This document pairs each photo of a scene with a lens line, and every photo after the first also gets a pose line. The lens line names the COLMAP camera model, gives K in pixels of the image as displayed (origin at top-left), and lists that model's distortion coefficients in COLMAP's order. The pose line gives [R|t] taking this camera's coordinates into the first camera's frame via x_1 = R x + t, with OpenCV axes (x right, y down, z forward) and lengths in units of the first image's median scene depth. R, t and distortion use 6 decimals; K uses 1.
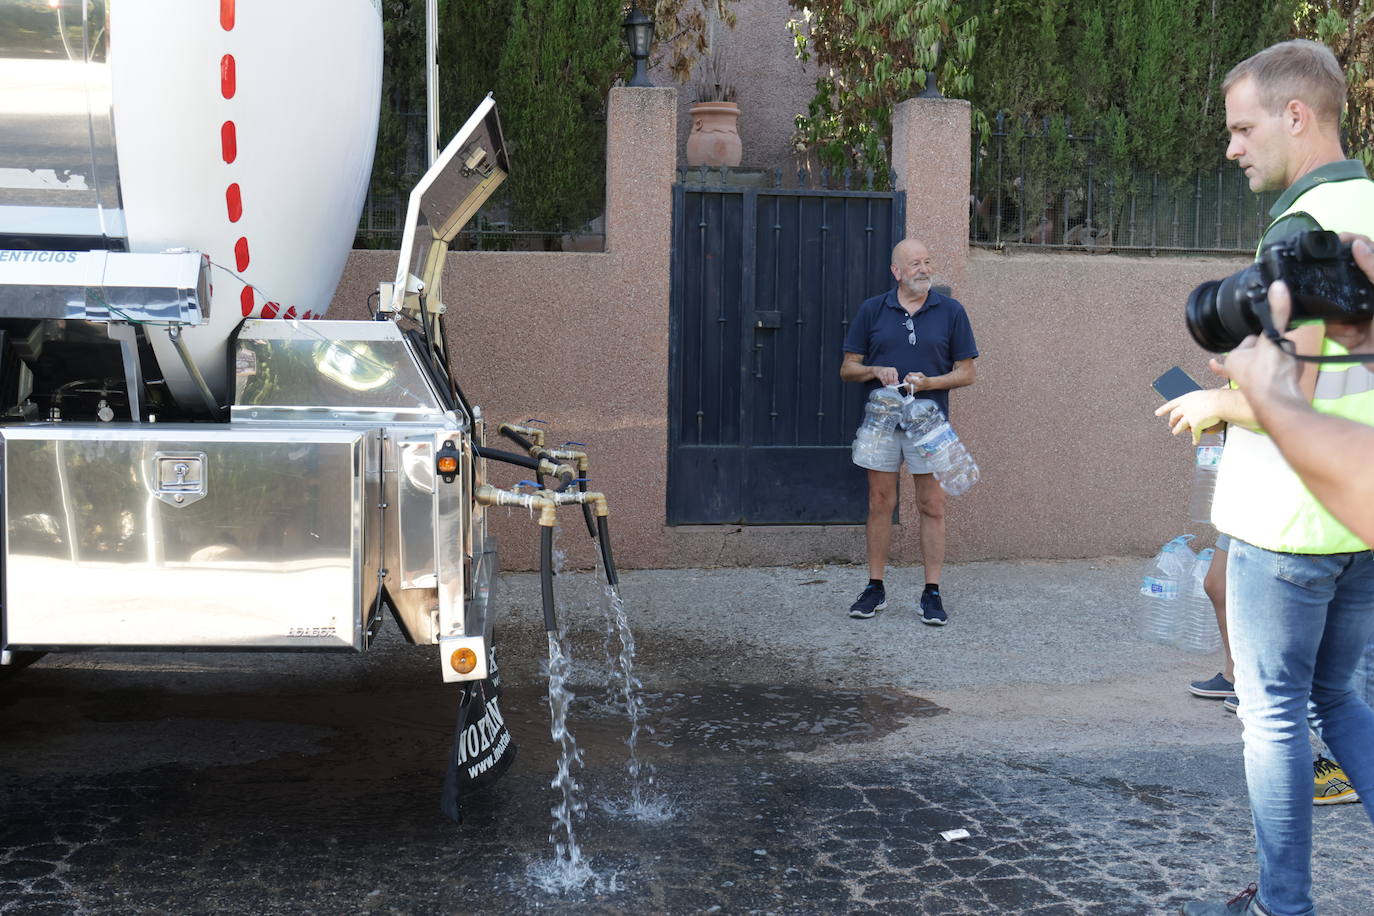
lens RADIAL K [[1508.2, 0, 677.2], [0, 1508.2, 458.9], [0, 0, 1]] dist [-0.130276, 0.148085]
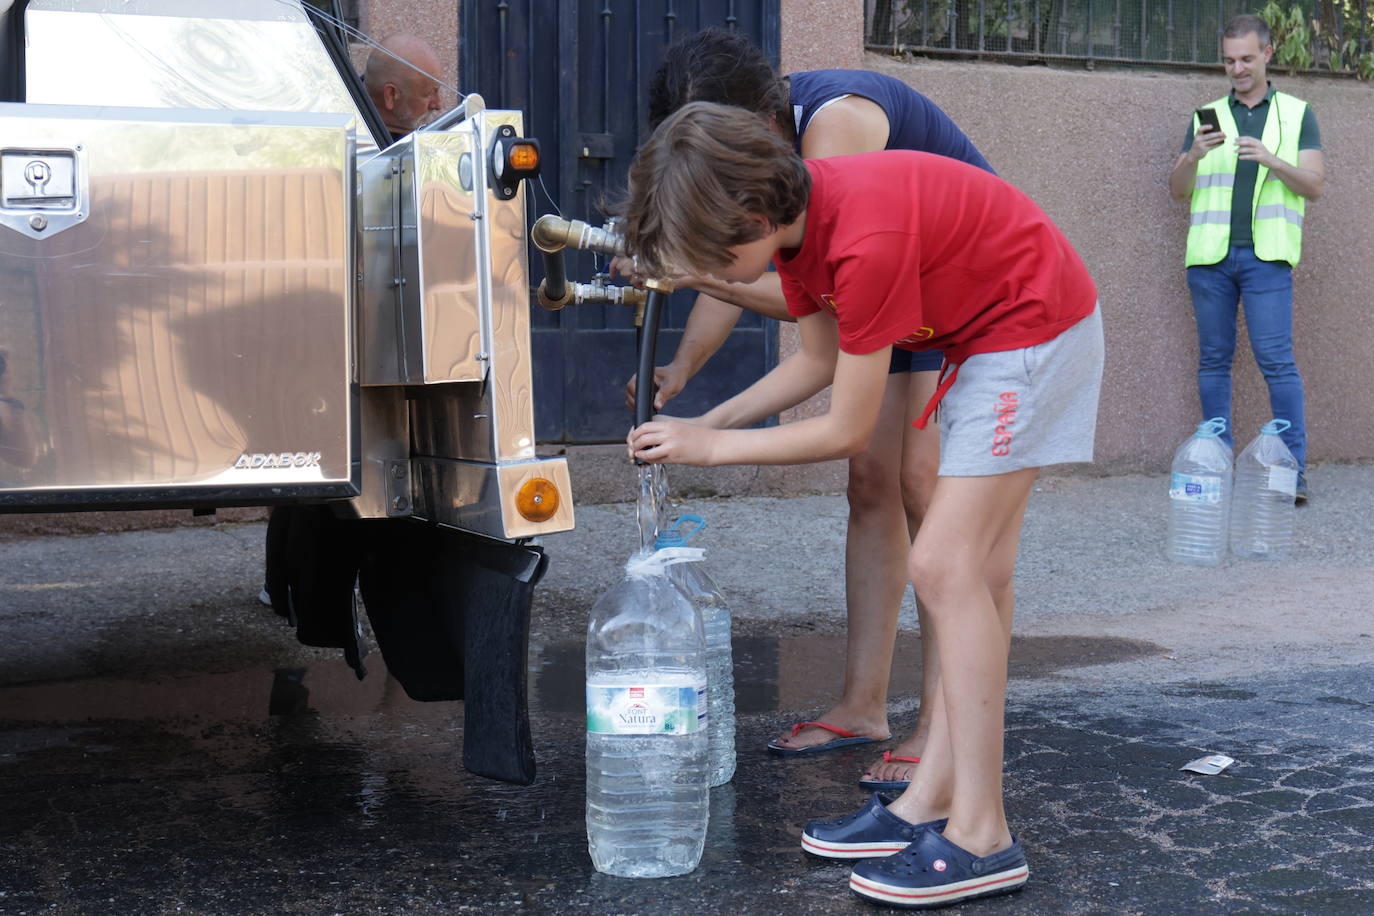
lens RADIAL K [[1994.0, 0, 687.0], [0, 1994.0, 458.0], [0, 0, 1]] dist [-0.056401, 0.033899]
pose [[0.970234, -0.032972, 0.239915, -0.131393], [0.034553, 0.999400, -0.002385, 0.058117], [-0.239693, 0.010604, 0.970791, 0.106177]]
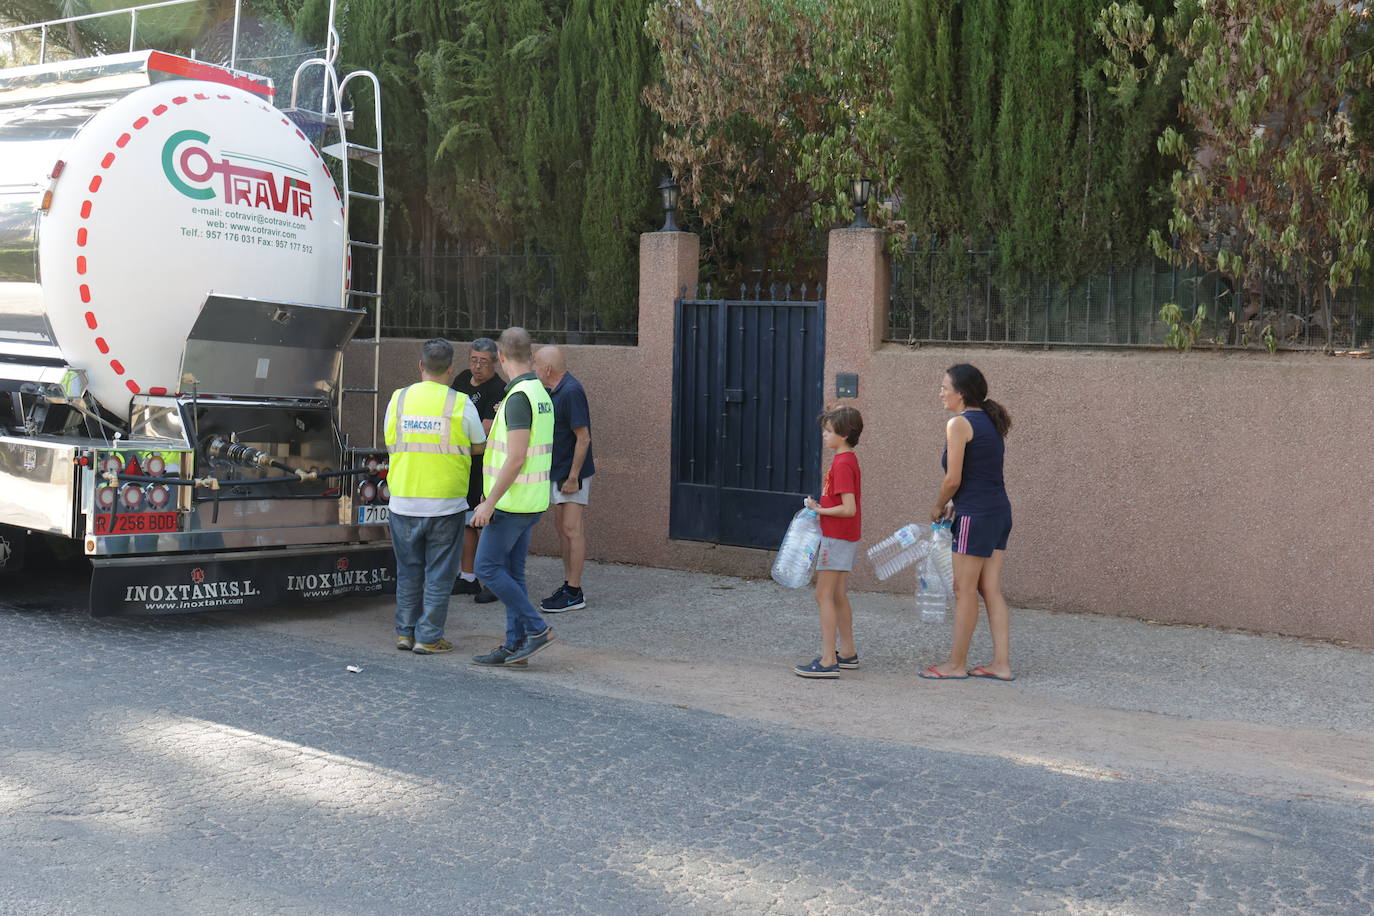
lens RADIAL K [[1508.2, 0, 677.2], [0, 1508.2, 458.9], [0, 0, 1]] dist [-0.130276, 0.148085]
pose [[0.748194, 0.059413, -0.660815, 0.988197], [-0.076634, 0.997055, 0.002876, -0.037360], [0.659040, 0.048489, 0.750543, -0.067524]]
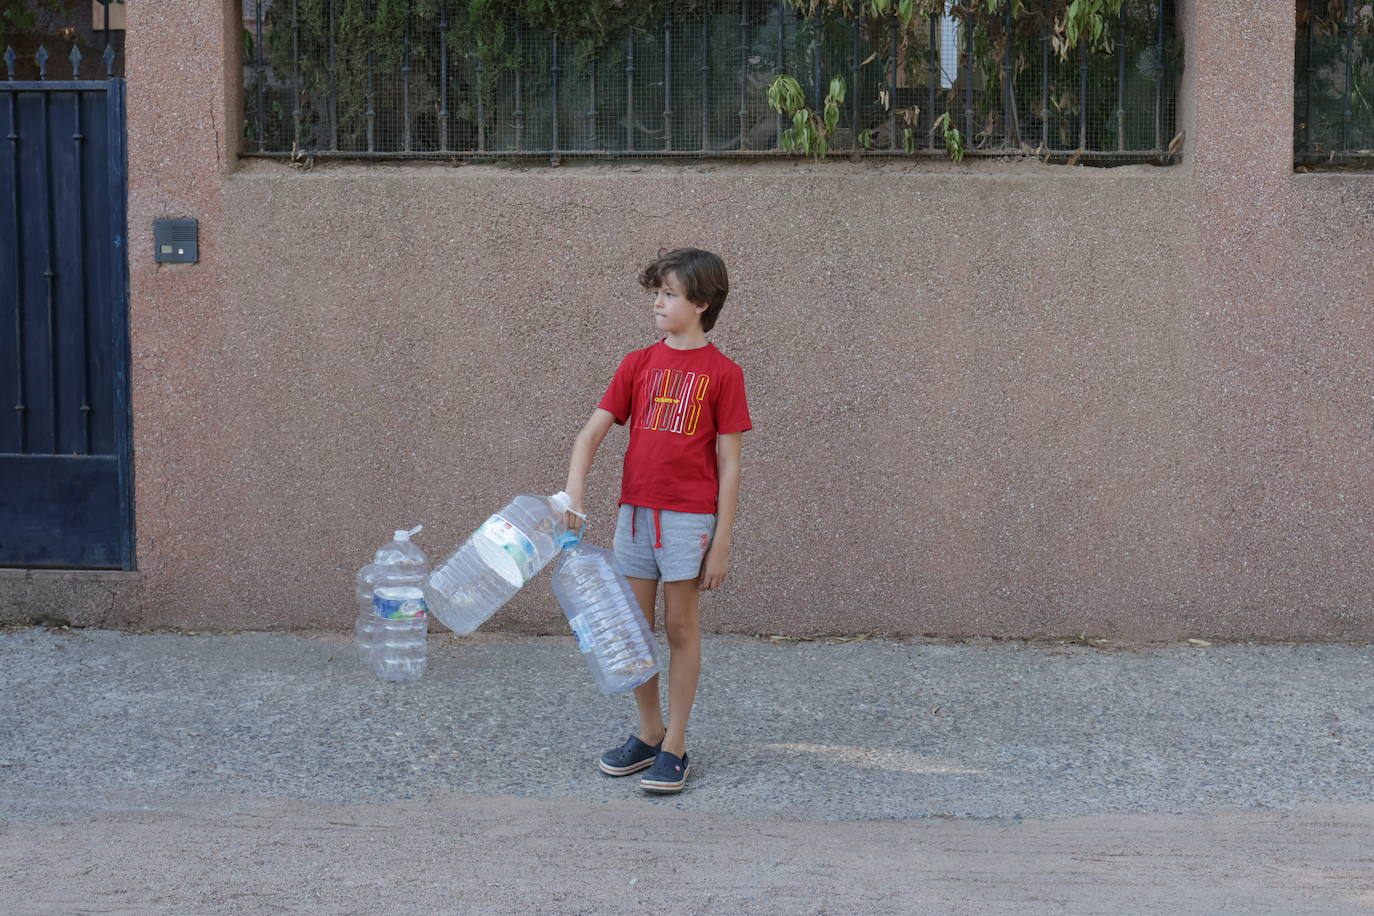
lens RADIAL K [[1994.0, 0, 687.0], [0, 1994.0, 458.0], [0, 0, 1]] dist [-0.056401, 0.033899]
pose [[0.972715, 0.018369, -0.231274, 0.646002], [-0.017775, 0.999831, 0.004654, -0.017413], [0.231320, -0.000416, 0.972878, 0.201573]]
